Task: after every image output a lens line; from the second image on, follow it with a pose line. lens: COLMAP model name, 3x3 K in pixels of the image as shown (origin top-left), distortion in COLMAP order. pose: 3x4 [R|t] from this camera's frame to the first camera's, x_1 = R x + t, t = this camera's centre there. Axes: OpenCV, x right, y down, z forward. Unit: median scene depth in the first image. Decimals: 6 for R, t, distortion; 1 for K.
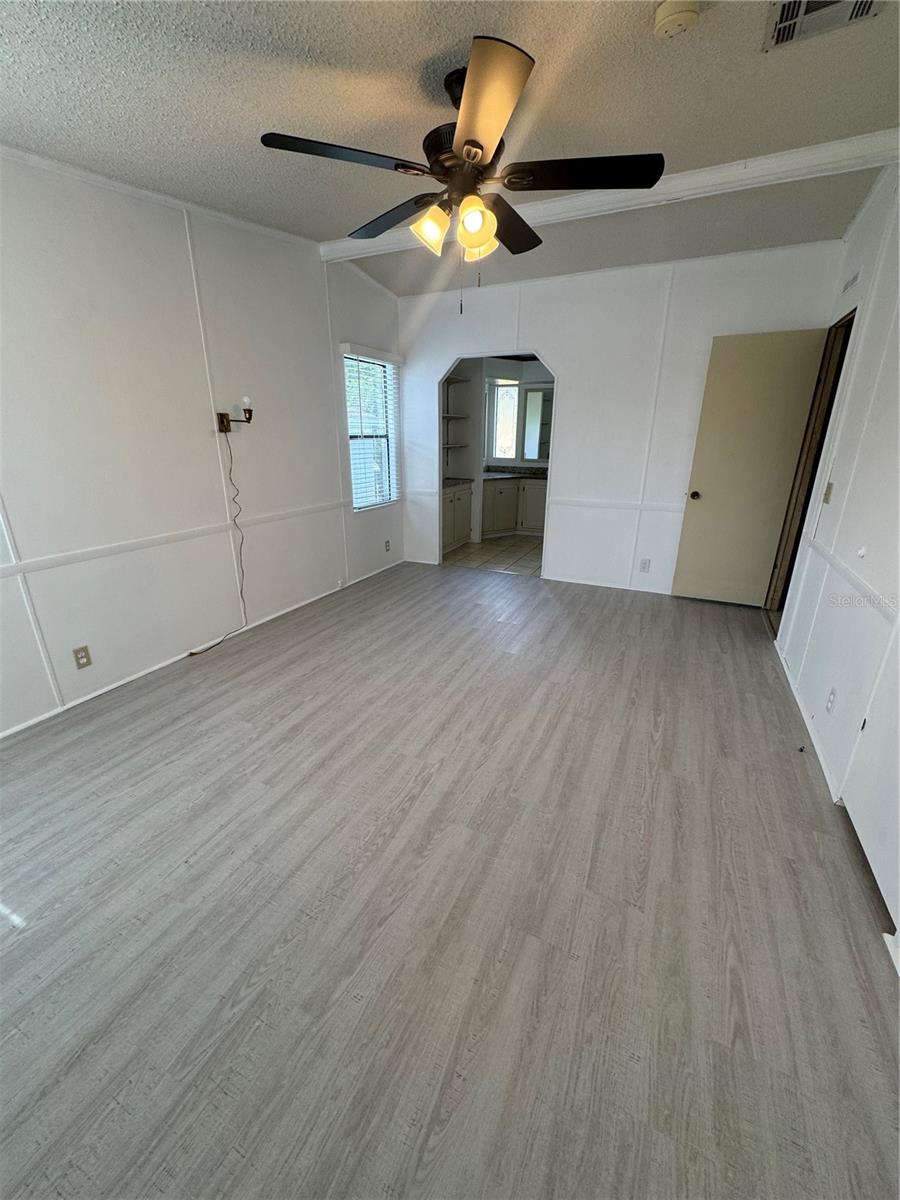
lens RADIAL K [[478.8, 0, 449.9], [0, 478.8, 599.0], [0, 0, 1]] dist [-0.002898, 0.000517]
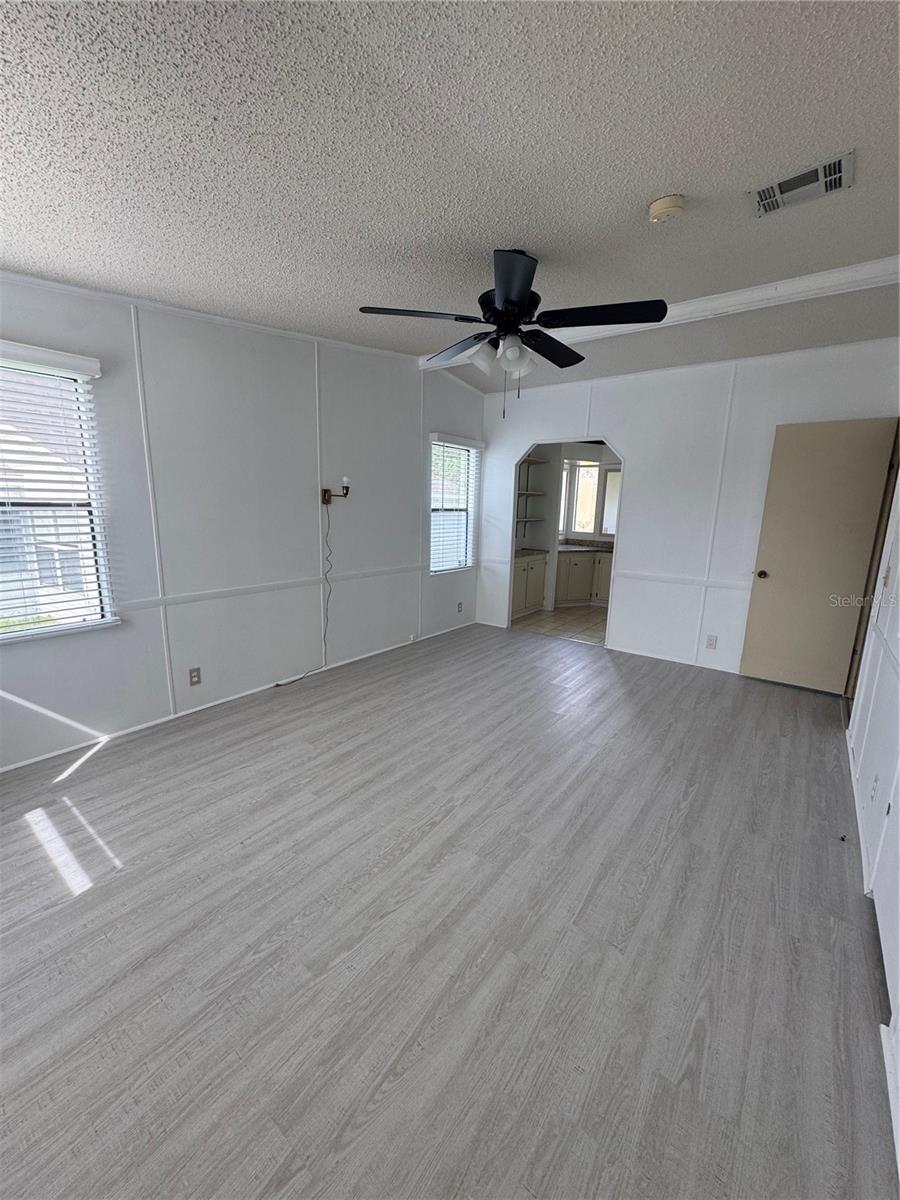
lens RADIAL K [[477.5, 0, 450.0], [0, 477.5, 600.0], [0, 0, 1]] dist [-0.002578, 0.000348]
pose [[0.979666, 0.058979, -0.191772, 0.119770], [-0.085017, 0.987794, -0.130519, 0.035075], [0.181733, 0.144169, 0.972722, -0.129130]]
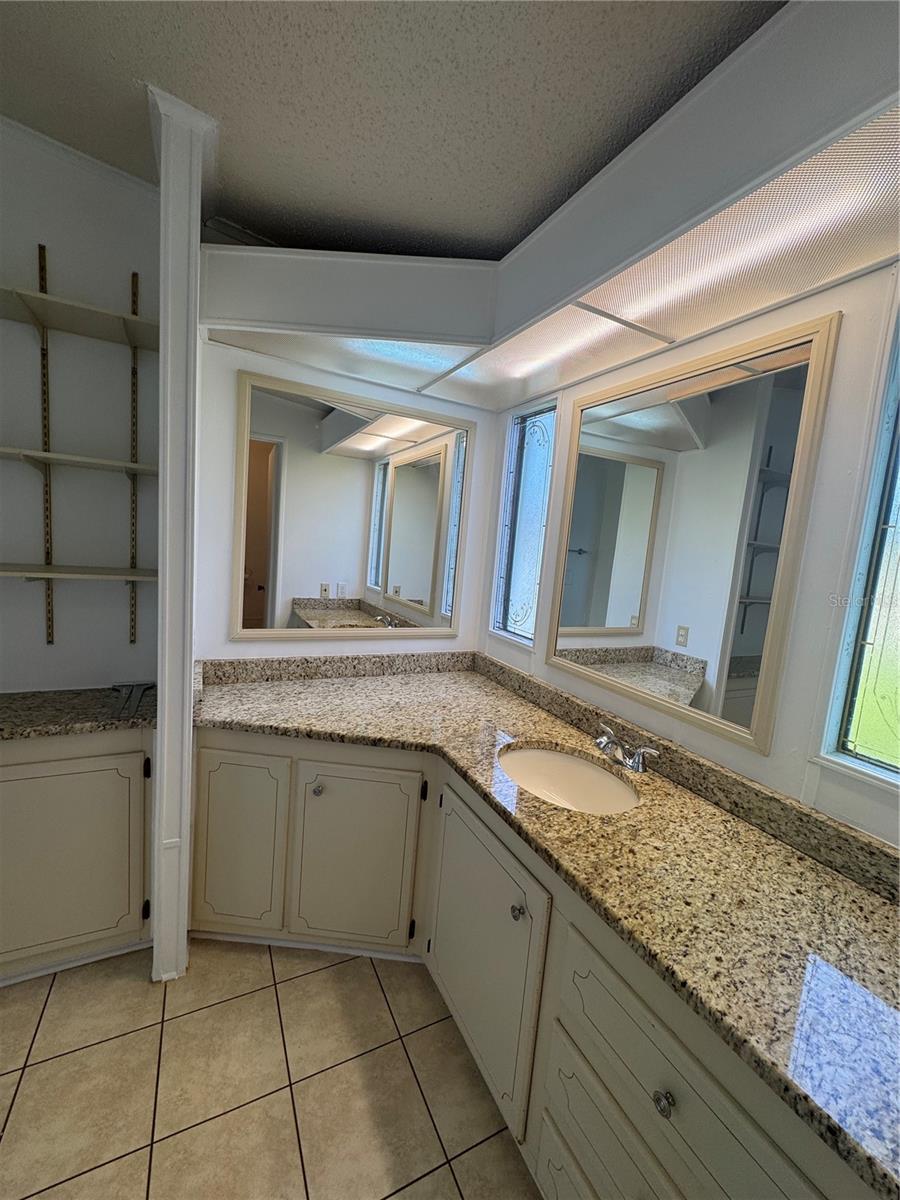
lens RADIAL K [[477.5, 0, 450.0], [0, 477.5, 600.0], [0, 0, 1]] dist [-0.002578, 0.000348]
pose [[0.793228, 0.132627, -0.594306, 0.792510], [-0.273449, 0.949632, -0.153054, -0.825201], [0.544073, 0.283919, 0.789541, 2.338021]]
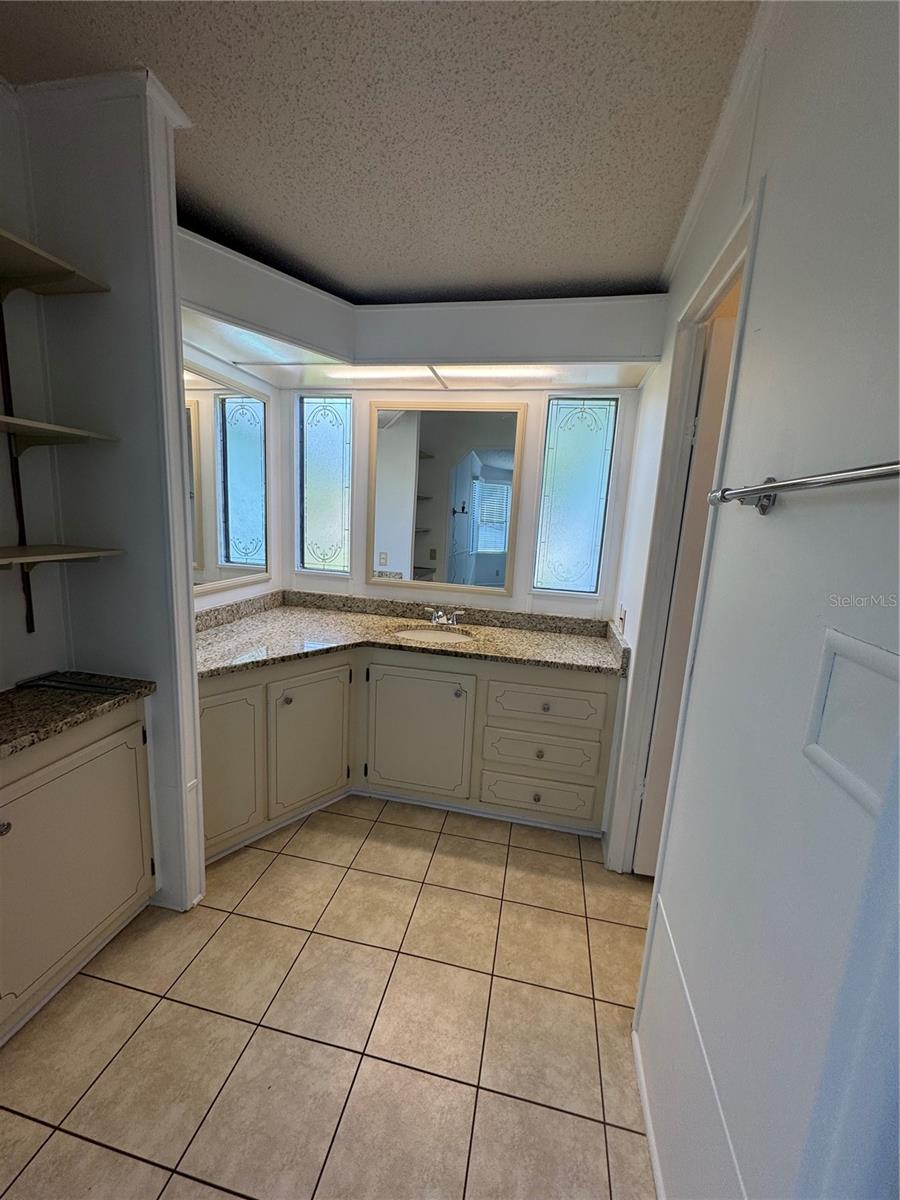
lens RADIAL K [[477.5, 0, 450.0], [0, 477.5, 600.0], [0, 0, 1]] dist [-0.002578, 0.000348]
pose [[0.968684, 0.005943, 0.248226, 0.354668], [0.030865, 0.989077, -0.144129, -0.670861], [-0.246371, 0.147277, 0.957920, 1.904849]]
